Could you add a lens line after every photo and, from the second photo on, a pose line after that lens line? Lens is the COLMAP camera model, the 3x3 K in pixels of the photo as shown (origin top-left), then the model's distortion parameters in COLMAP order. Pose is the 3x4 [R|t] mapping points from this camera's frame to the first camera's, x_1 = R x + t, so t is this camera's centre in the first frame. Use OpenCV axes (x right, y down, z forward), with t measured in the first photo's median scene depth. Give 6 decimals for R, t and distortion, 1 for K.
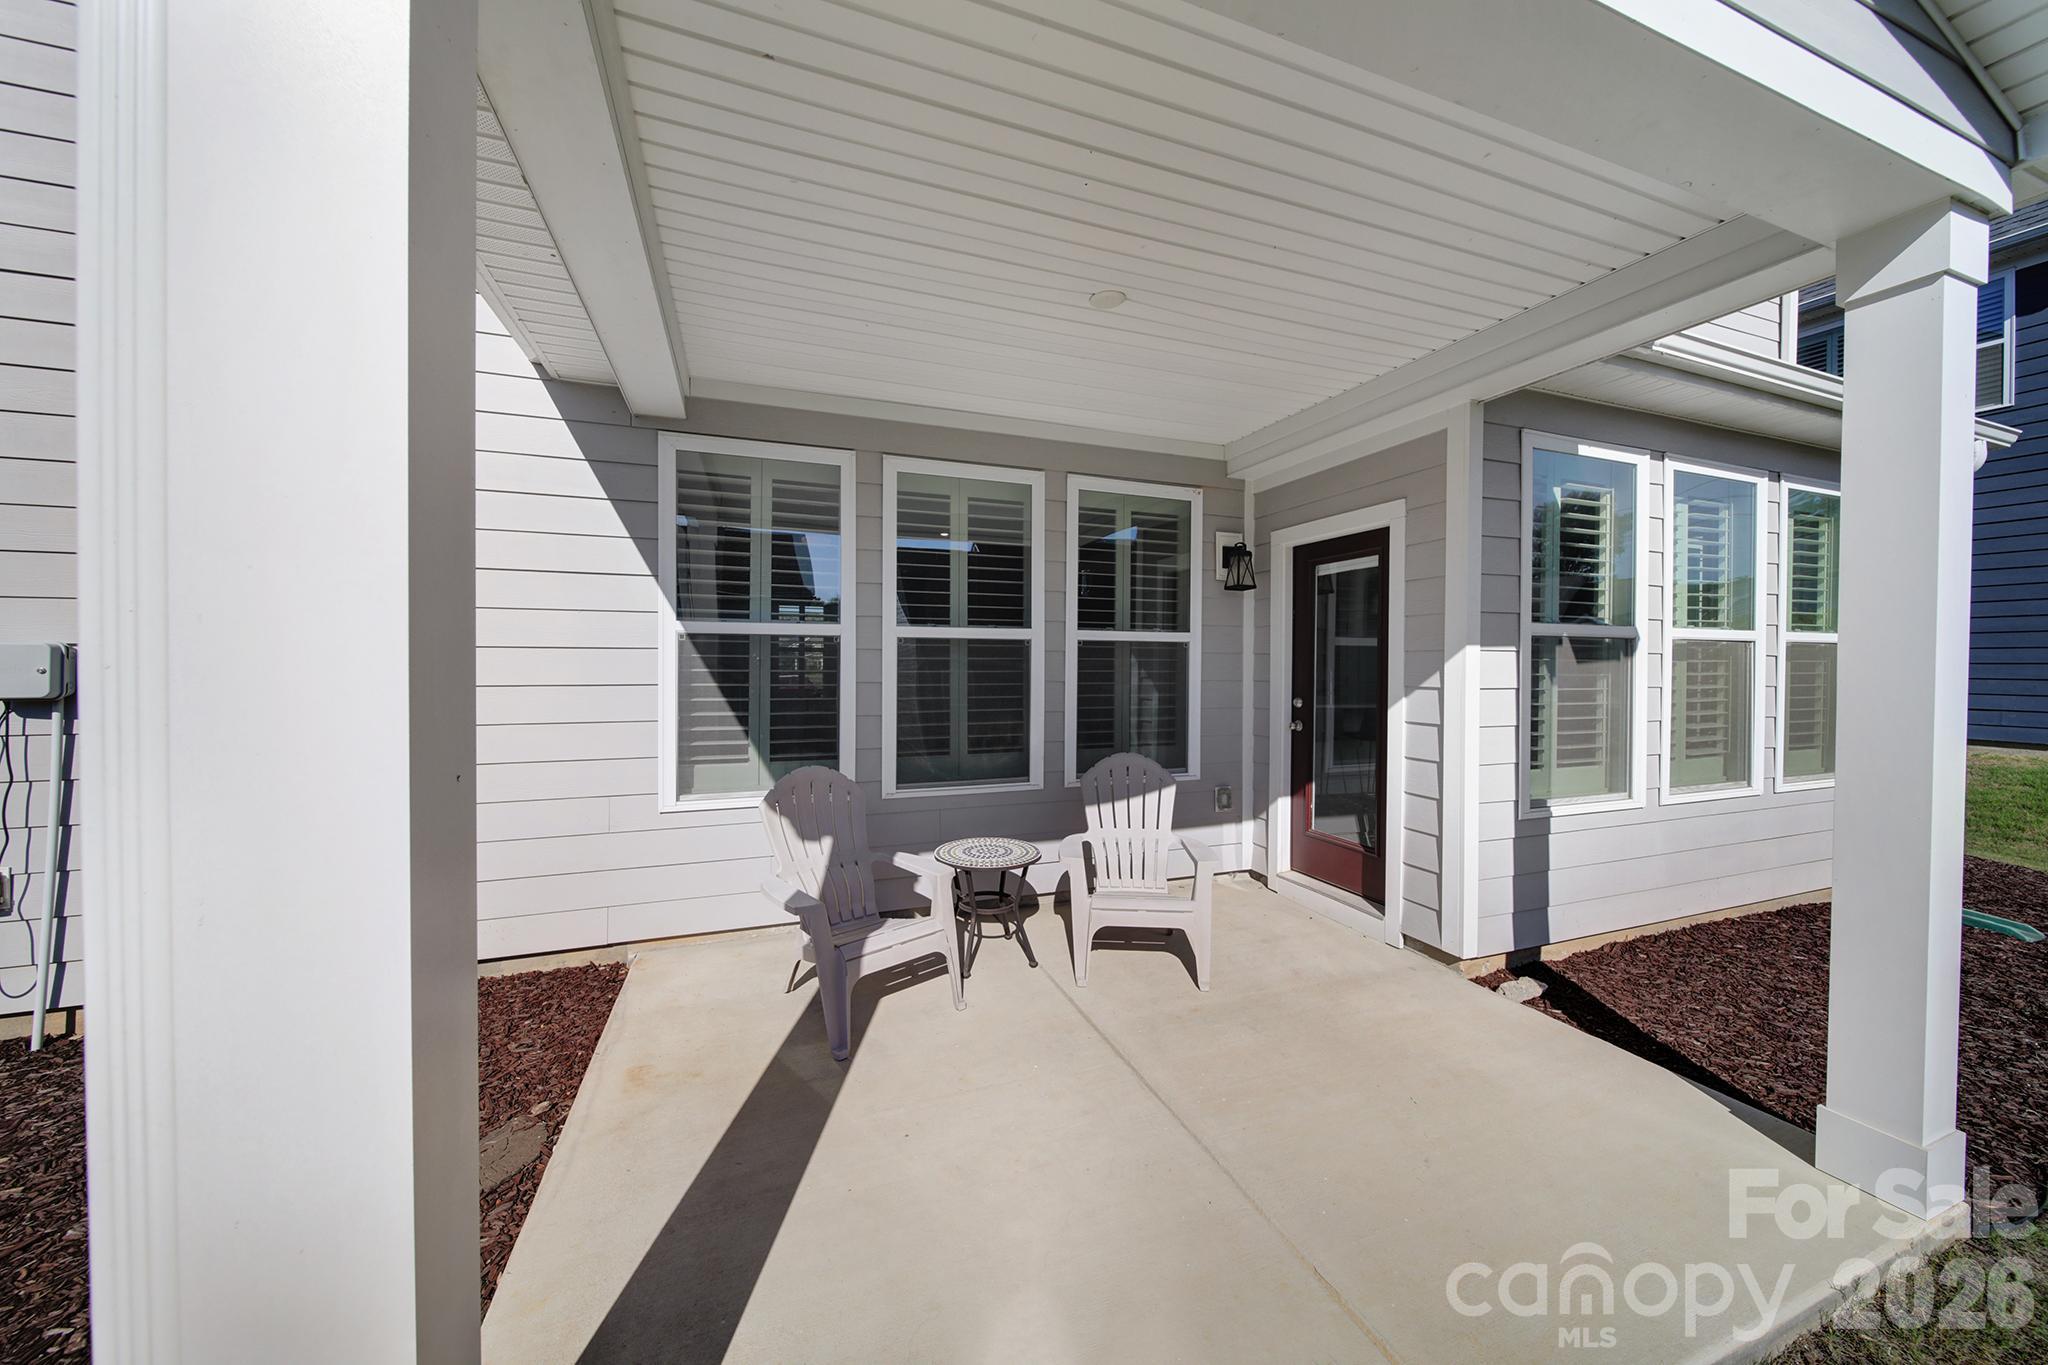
lens RADIAL K [[730.0, 0, 1040.5], [0, 730.0, 675.8], [0, 0, 1]] dist [-0.001469, -0.000269]
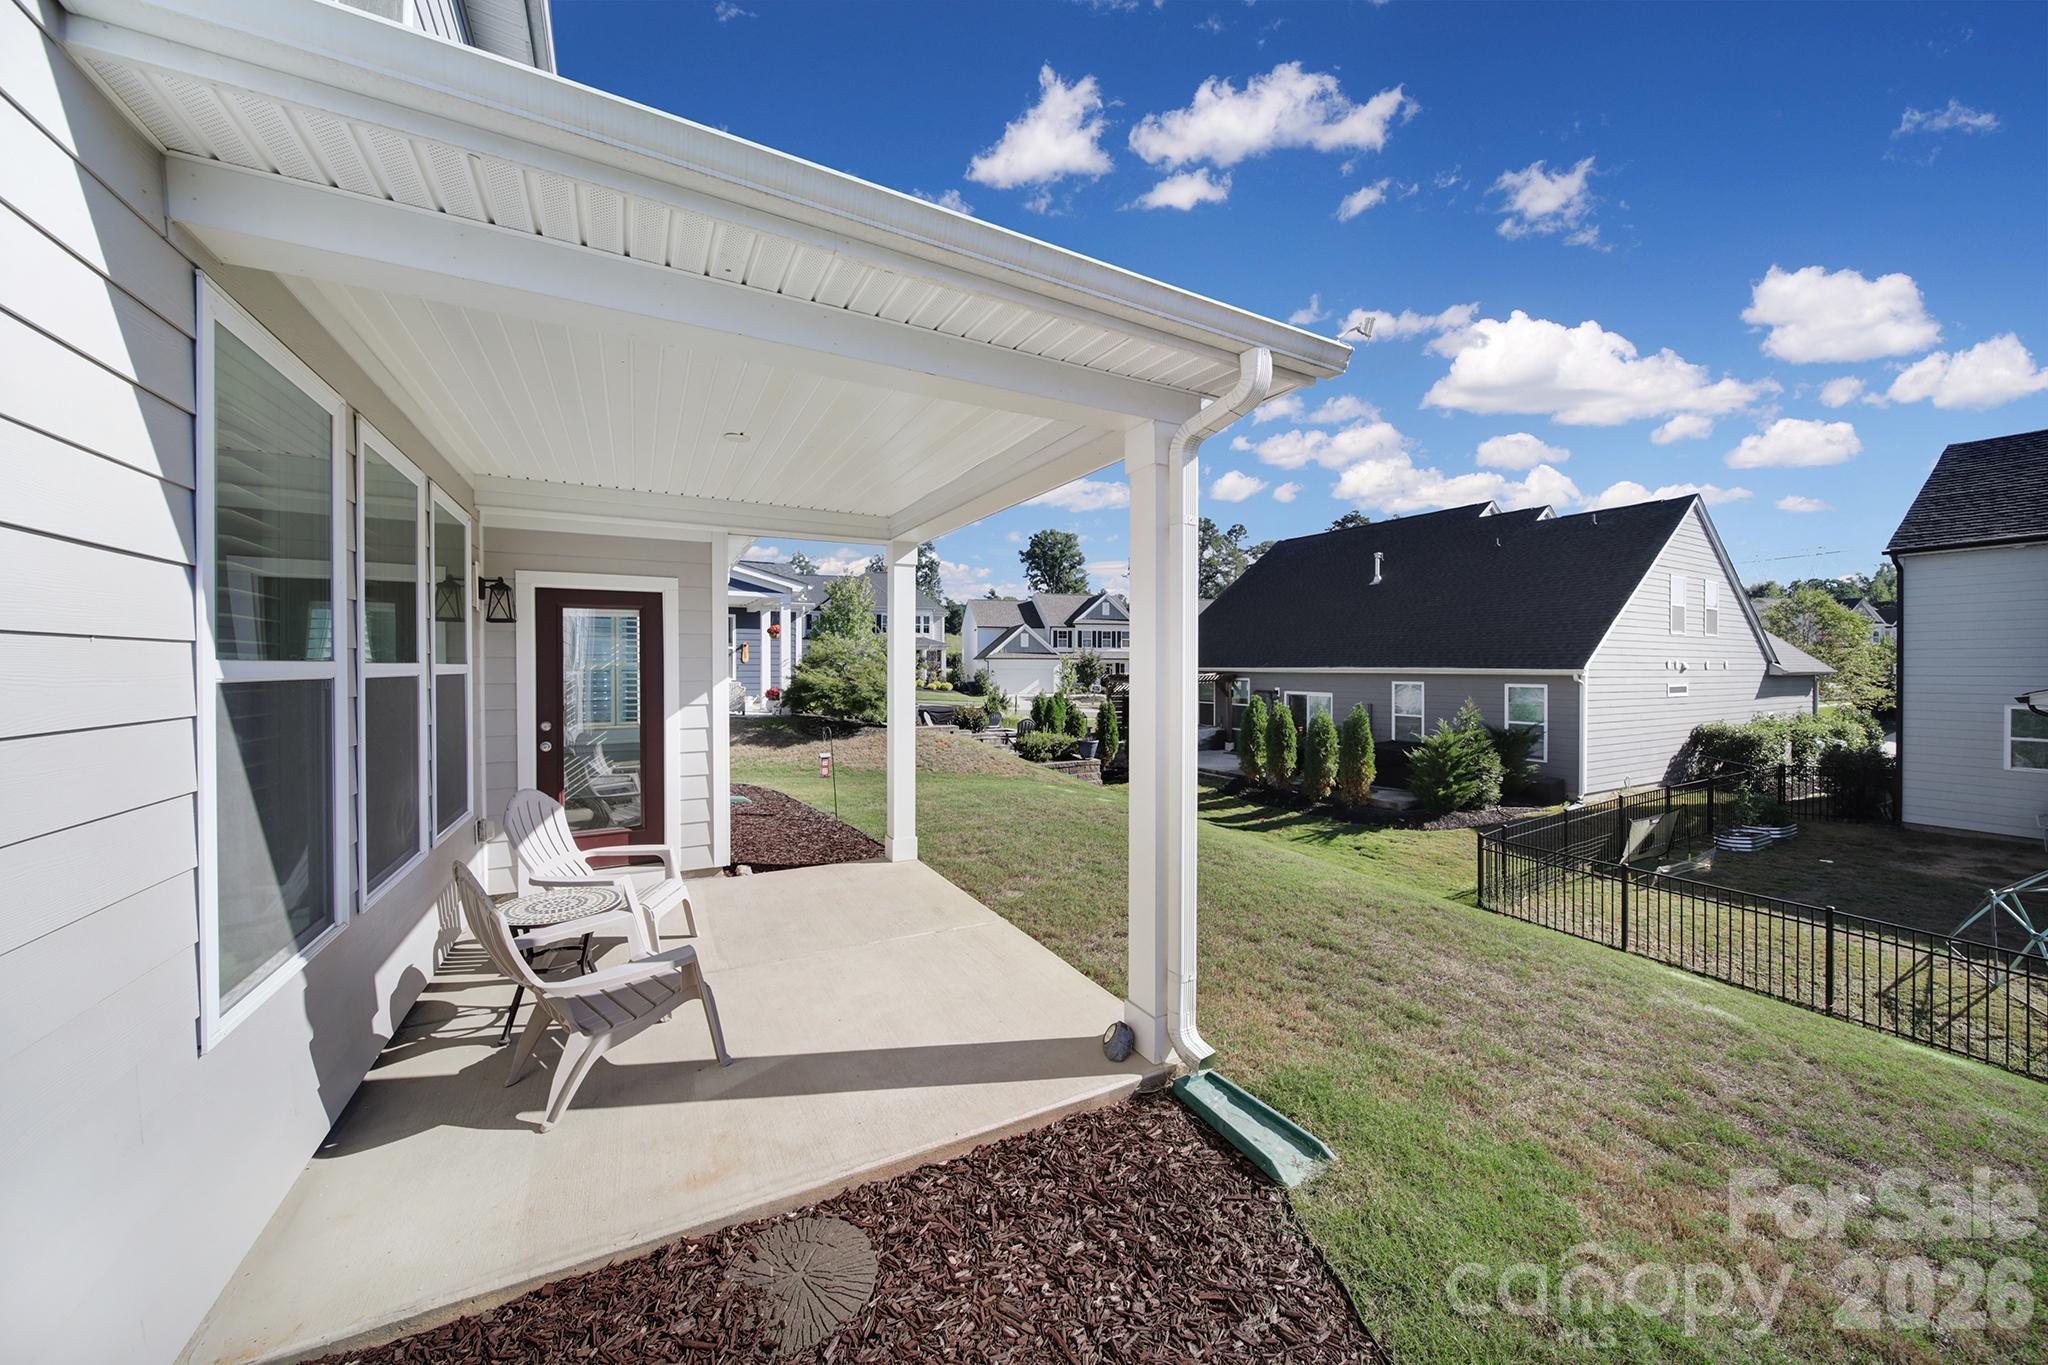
lens RADIAL K [[730.0, 0, 1040.5], [0, 730.0, 675.8], [0, 0, 1]] dist [-0.001469, -0.000269]
pose [[-0.148931, -0.017046, 0.988701, -1.011423], [0.010275, 0.999771, 0.018785, -0.062418], [-0.988794, 0.012957, -0.148721, 0.480244]]
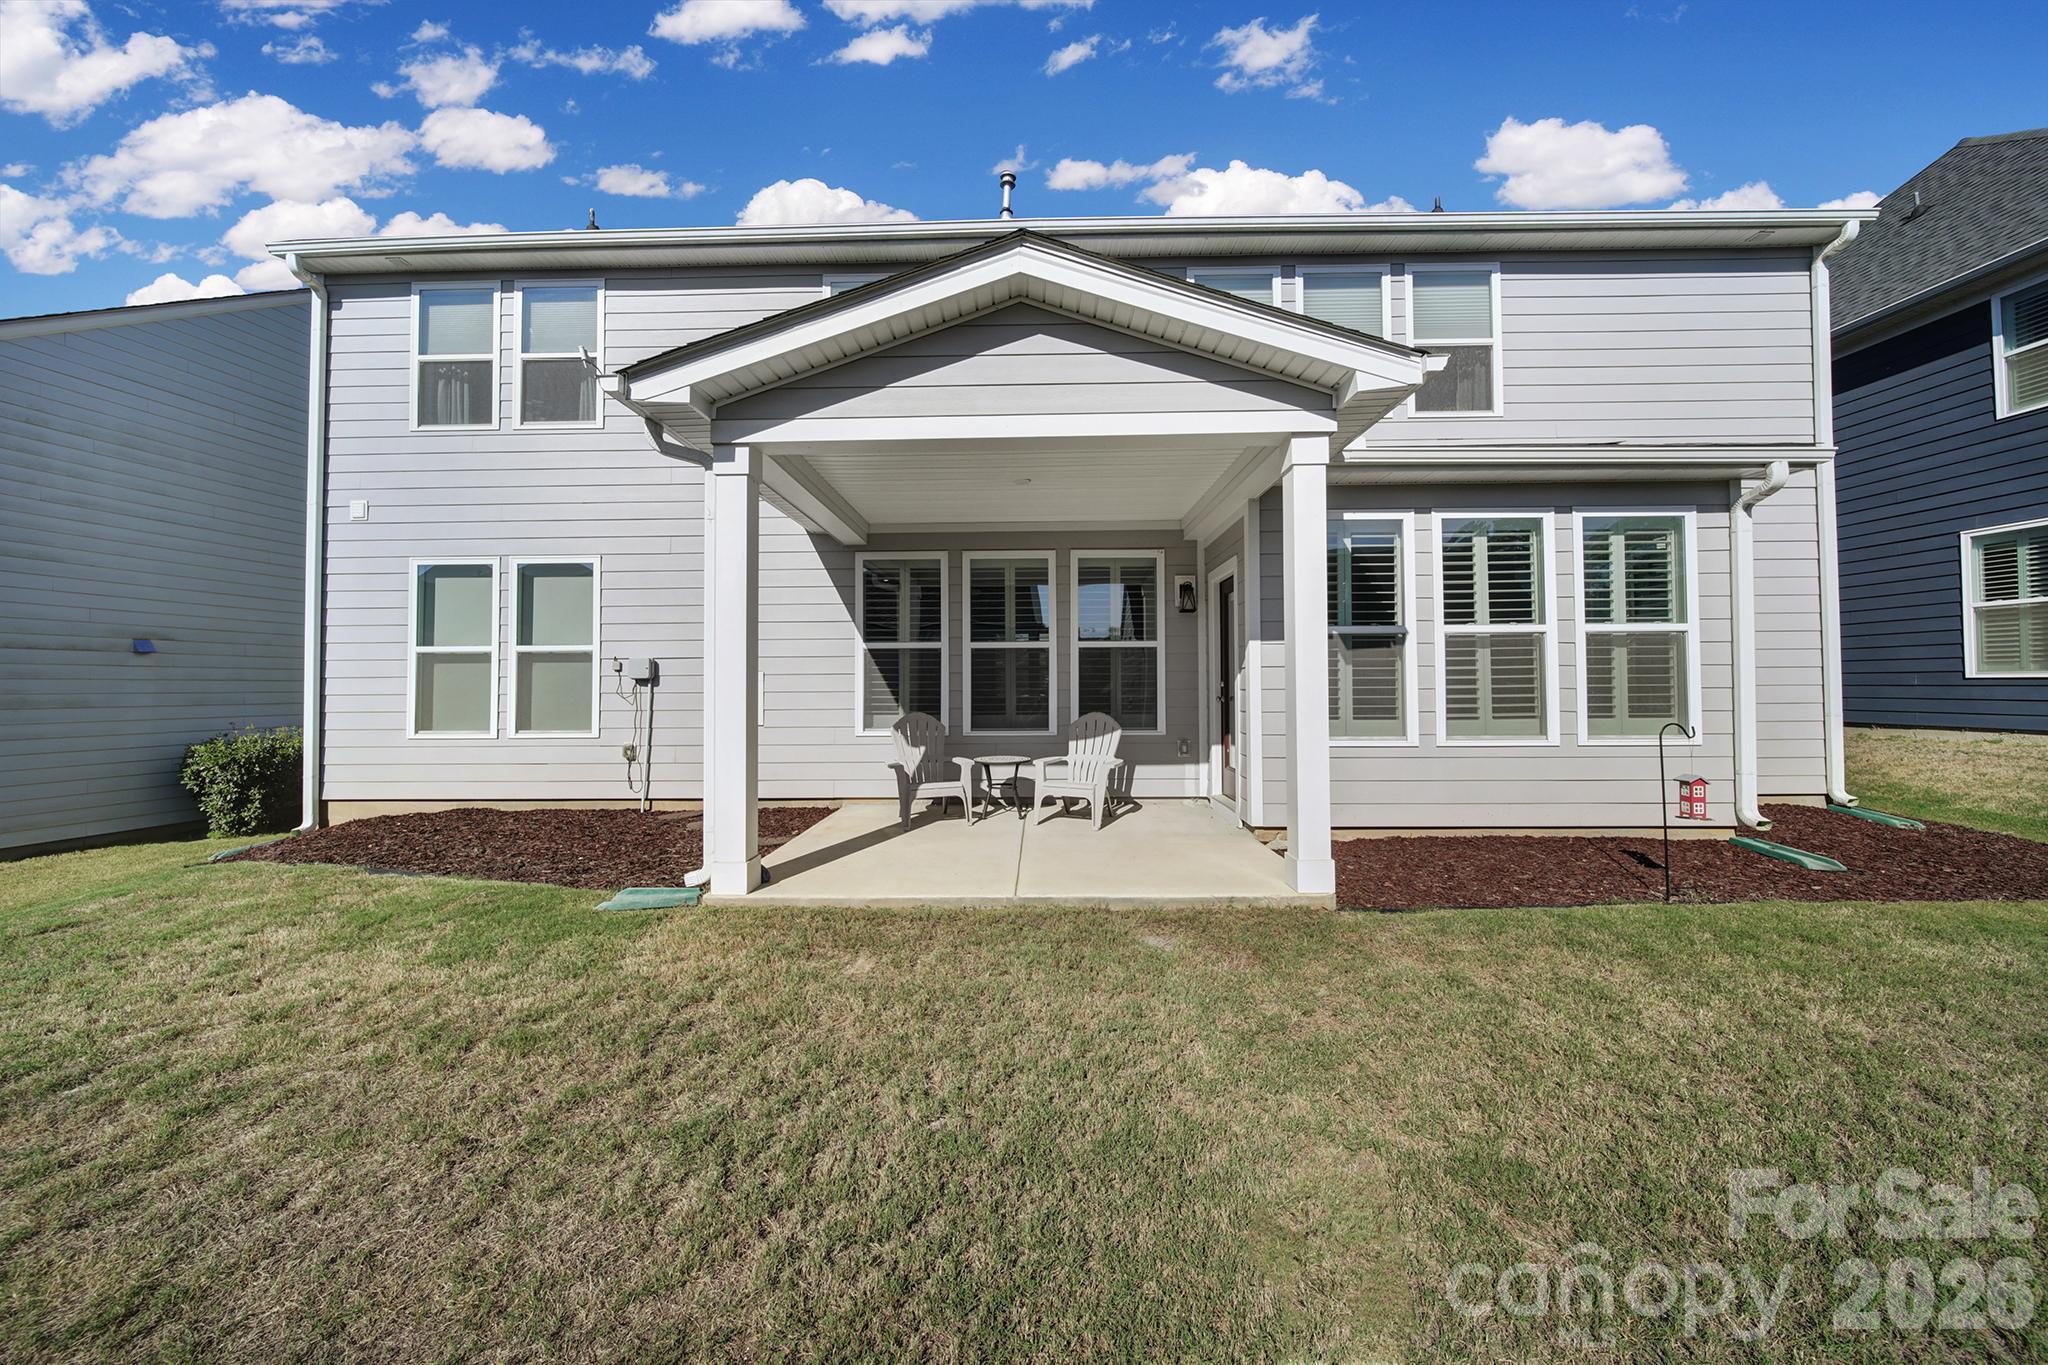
lens RADIAL K [[730.0, 0, 1040.5], [0, 730.0, 675.8], [0, 0, 1]] dist [-0.001469, -0.000269]
pose [[0.932305, -0.017499, -0.361248, 0.653855], [0.005219, 0.999376, -0.034941, 0.085243], [0.361634, 0.030690, 0.931815, -0.676527]]
